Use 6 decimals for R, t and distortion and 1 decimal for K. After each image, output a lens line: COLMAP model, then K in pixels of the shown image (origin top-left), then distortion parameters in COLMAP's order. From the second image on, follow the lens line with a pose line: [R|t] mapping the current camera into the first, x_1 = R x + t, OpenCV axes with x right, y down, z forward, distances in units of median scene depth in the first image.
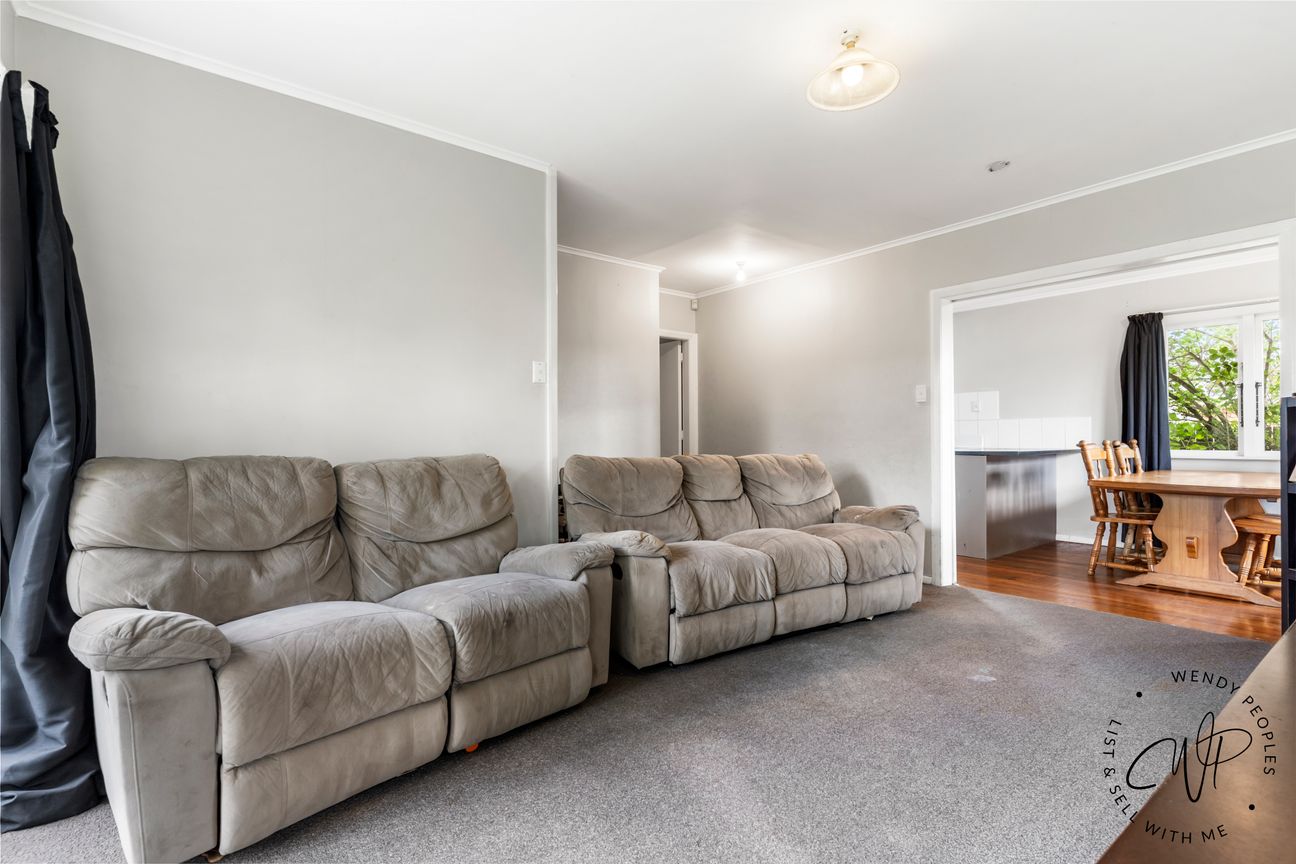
lens RADIAL K [[611.9, 0, 645.3], [0, 611.9, 436.3], [0, 0, 1]] dist [-0.001730, -0.000199]
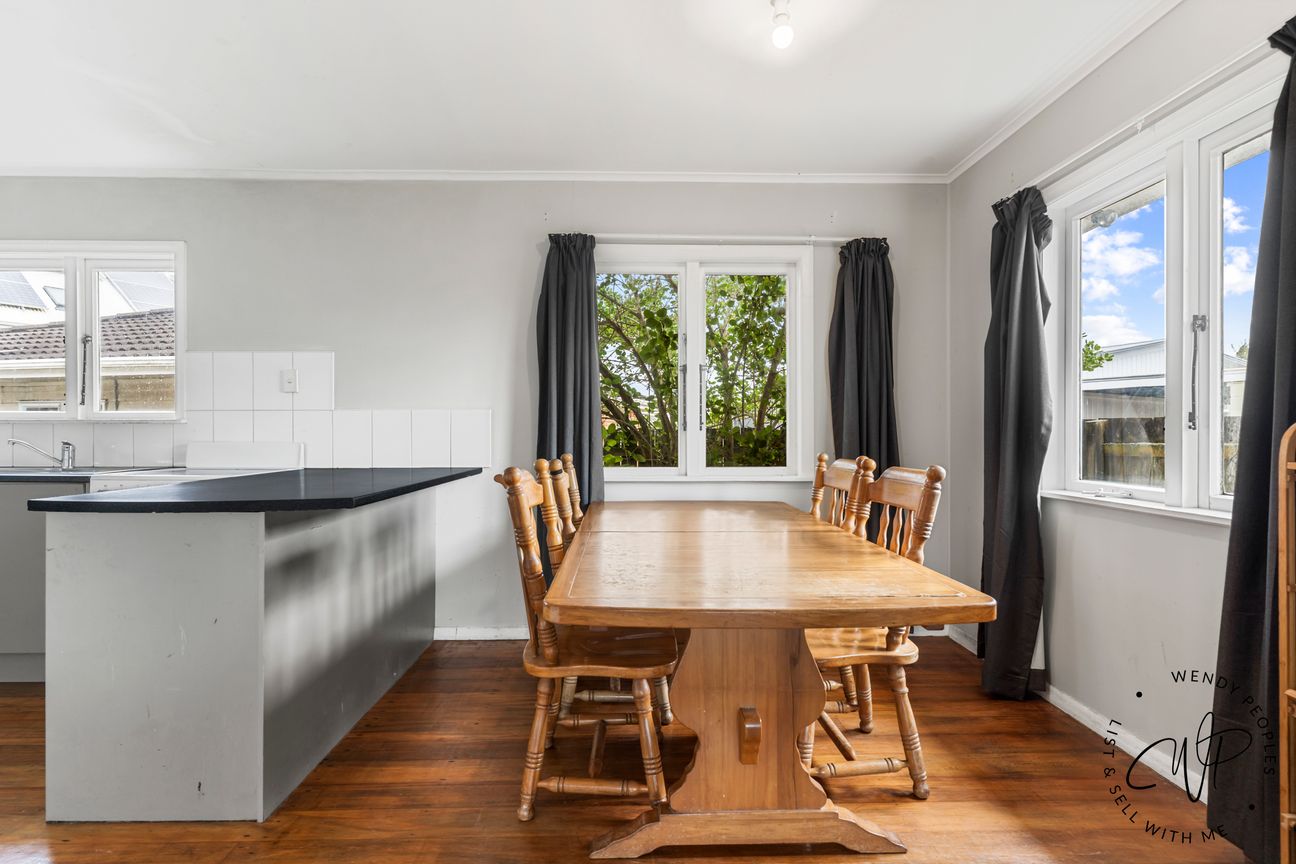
lens RADIAL K [[611.9, 0, 645.3], [0, 611.9, 436.3], [0, 0, 1]] dist [-0.001730, -0.000199]
pose [[0.590120, -0.001960, 0.807313, 0.401285], [-0.005853, 0.999960, 0.006706, -0.013243], [-0.807294, -0.008683, 0.590085, 0.618231]]
